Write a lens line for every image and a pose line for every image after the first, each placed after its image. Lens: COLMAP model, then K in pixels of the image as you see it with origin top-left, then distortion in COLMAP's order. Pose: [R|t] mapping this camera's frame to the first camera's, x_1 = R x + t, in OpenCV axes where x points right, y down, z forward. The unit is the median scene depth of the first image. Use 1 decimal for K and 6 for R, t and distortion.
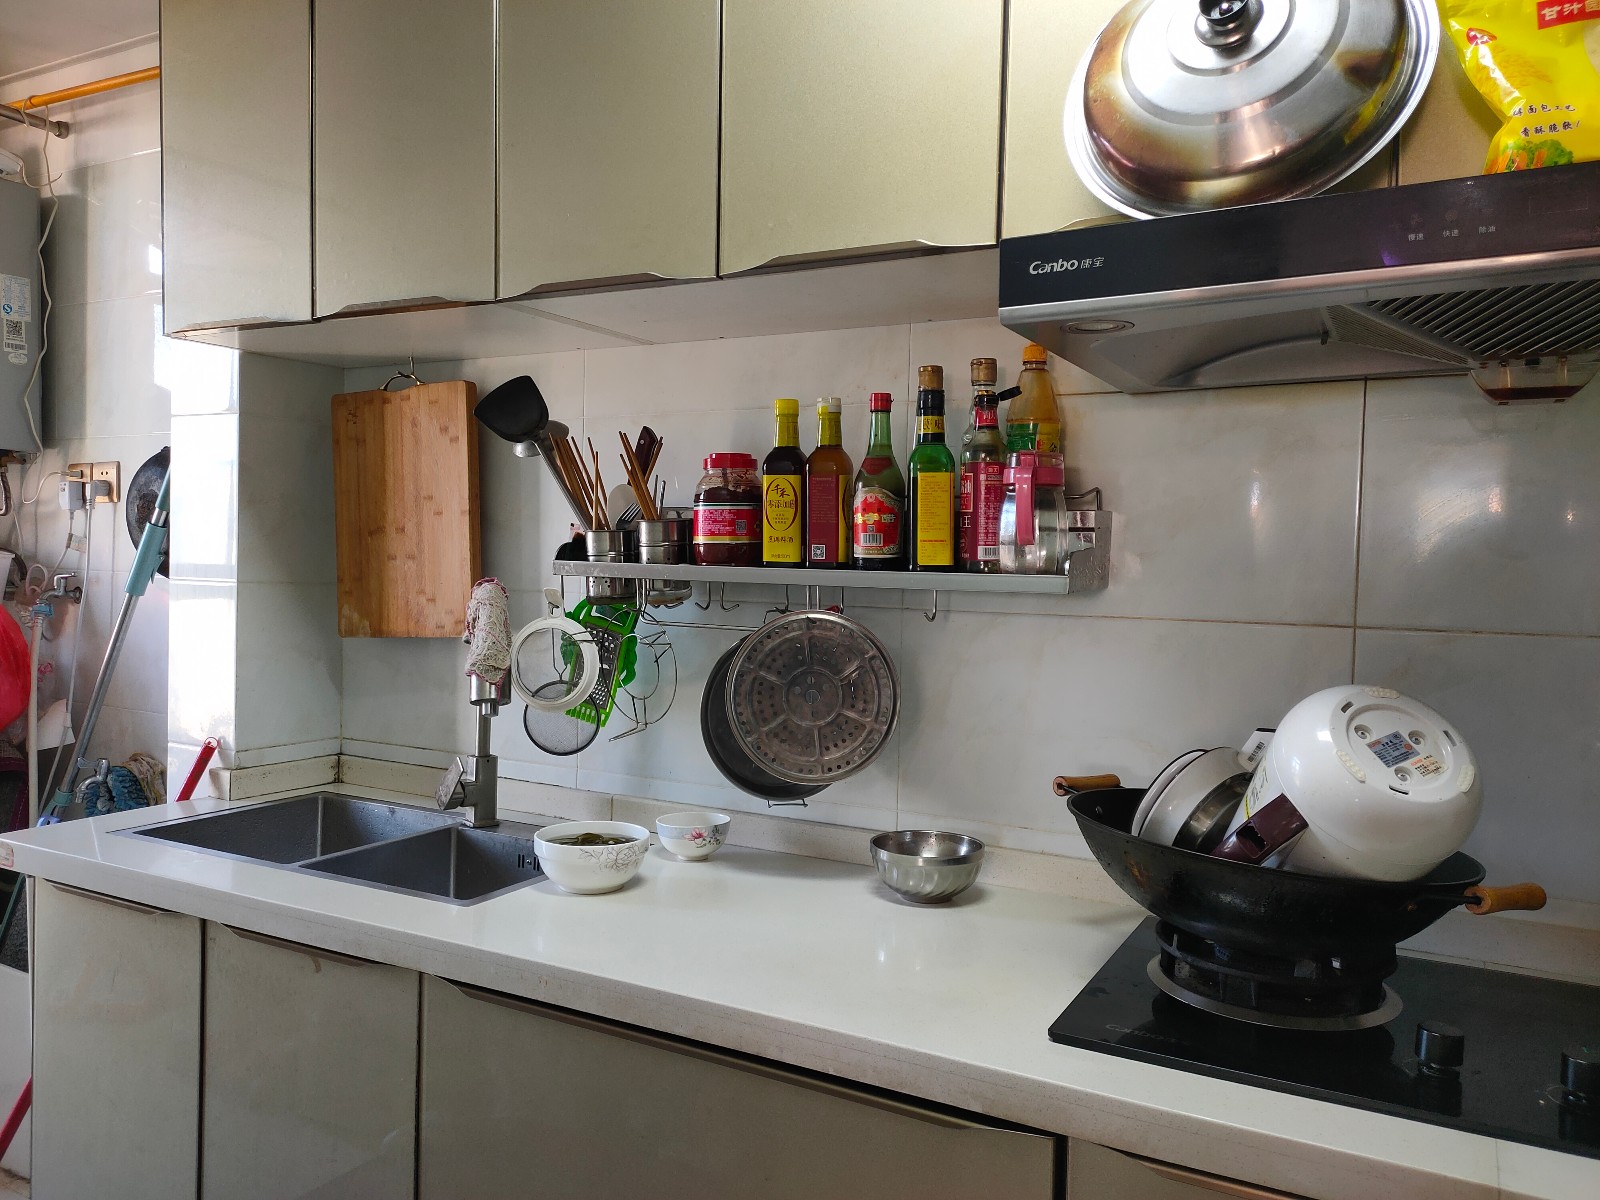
lens RADIAL K [[1196.7, 0, 805.4], [0, 1196.7, 591.3], [0, 0, 1]] dist [0.010740, 0.002920]
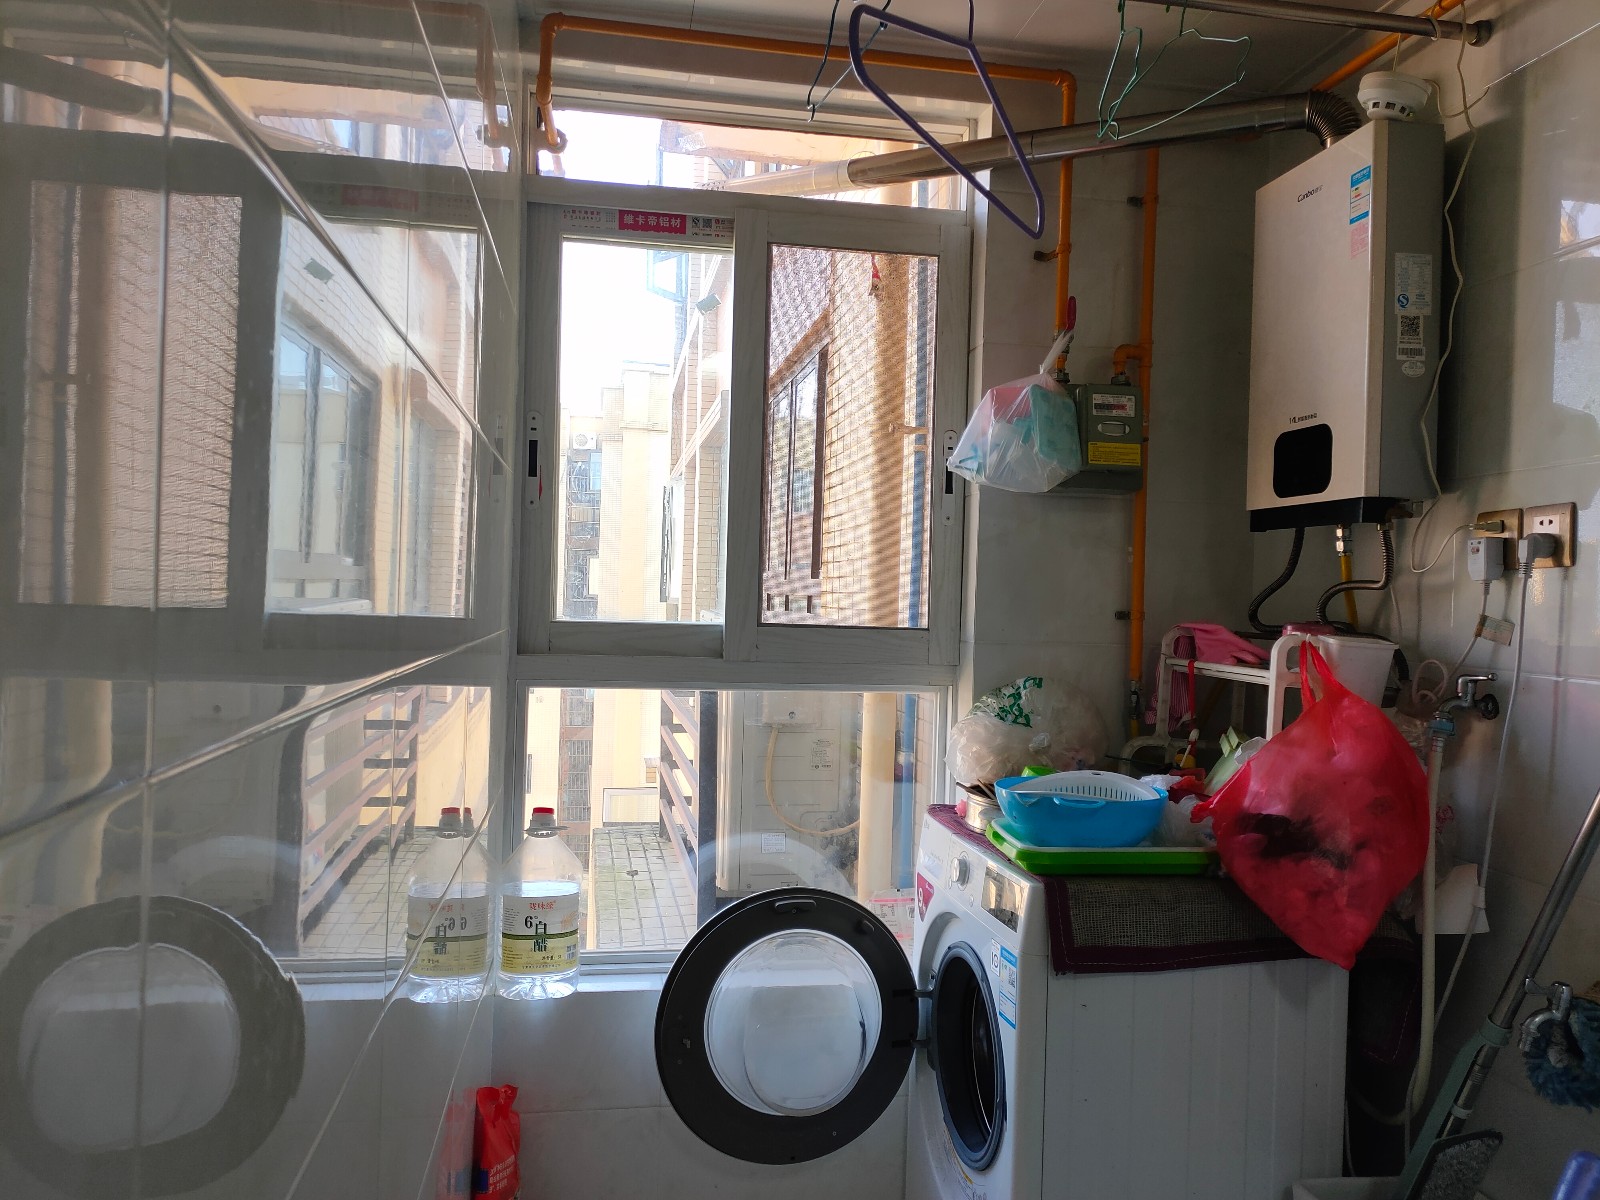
lens RADIAL K [[1196.7, 0, 800.7], [0, 1196.7, 600.4], [0, 0, 1]] dist [0.010740, 0.002920]
pose [[0.615505, -0.002285, -0.788130, -0.318460], [-0.040155, 0.998606, -0.034256, -0.018203], [0.787109, 0.052732, 0.614555, 0.287568]]
